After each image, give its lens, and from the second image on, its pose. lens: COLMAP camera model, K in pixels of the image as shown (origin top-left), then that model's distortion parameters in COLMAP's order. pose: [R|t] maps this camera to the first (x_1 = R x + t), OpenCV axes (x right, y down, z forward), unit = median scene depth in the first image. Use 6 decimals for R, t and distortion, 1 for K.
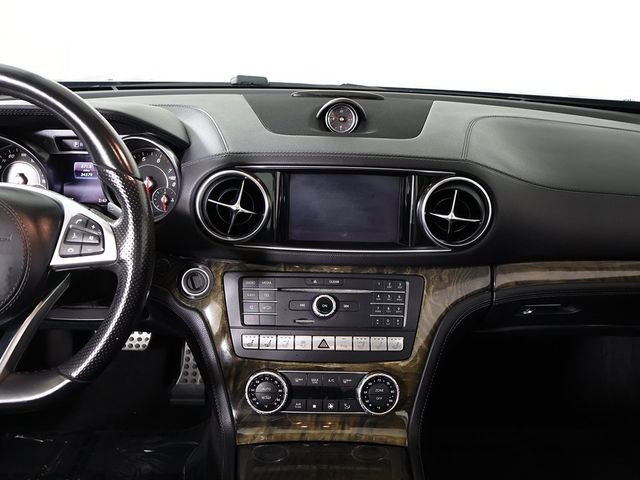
lens RADIAL K [[602.8, 0, 323.1], [0, 602.8, 242.9], [0, 0, 1]] dist [0.001750, 0.000000]
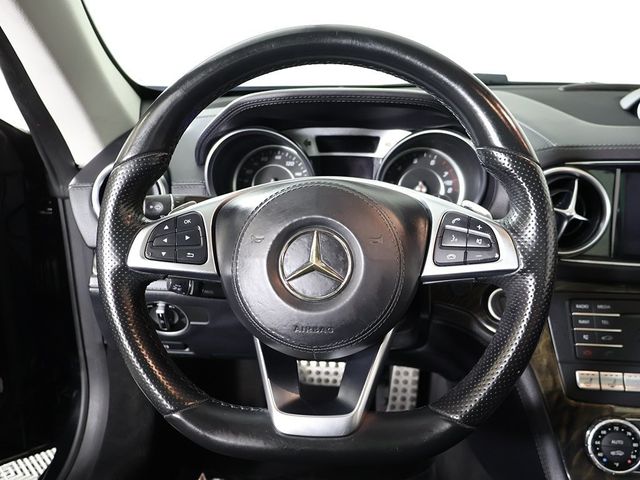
lens RADIAL K [[624.8, 0, 321.8], [0, 624.8, 243.6], [0, 0, 1]] dist [-0.002985, 0.000000]
pose [[0.993099, 0.002767, -0.117247, -0.372697], [-0.009065, 0.998542, -0.053218, 0.030185], [0.116929, 0.053913, 0.991676, 0.130638]]
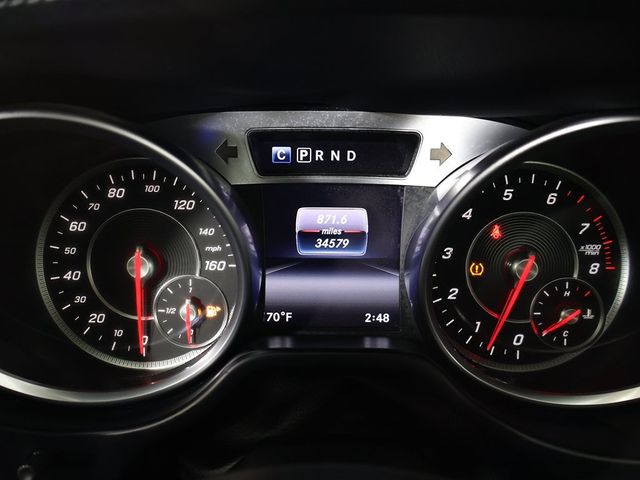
lens RADIAL K [[602.8, 0, 313.3], [0, 602.8, 238.5], [0, 0, 1]] dist [0.001750, 0.000000]
pose [[0.999793, -0.015586, -0.013100, -0.460251], [0.015035, 0.999042, -0.041106, -0.117801], [0.013728, 0.040901, 0.999069, 0.763182]]
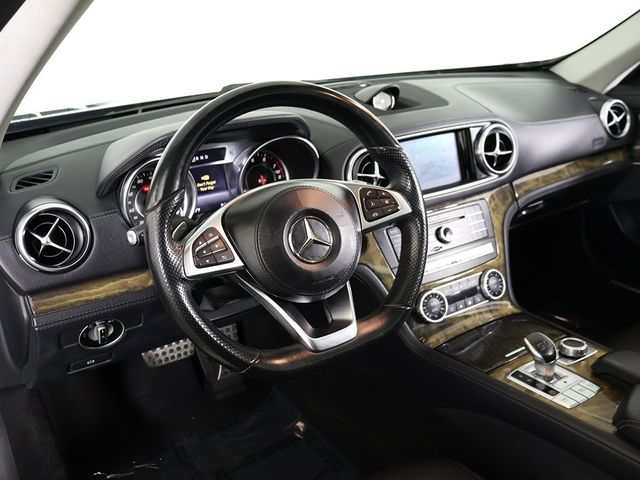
lens RADIAL K [[602.8, 0, 318.4], [0, 602.8, 239.6], [0, 0, 1]] dist [0.001750, 0.000000]
pose [[0.857979, -0.248952, 0.449328, -0.849904], [0.252348, 0.966159, 0.053453, -0.027162], [-0.447429, 0.067525, 0.891766, -0.074681]]
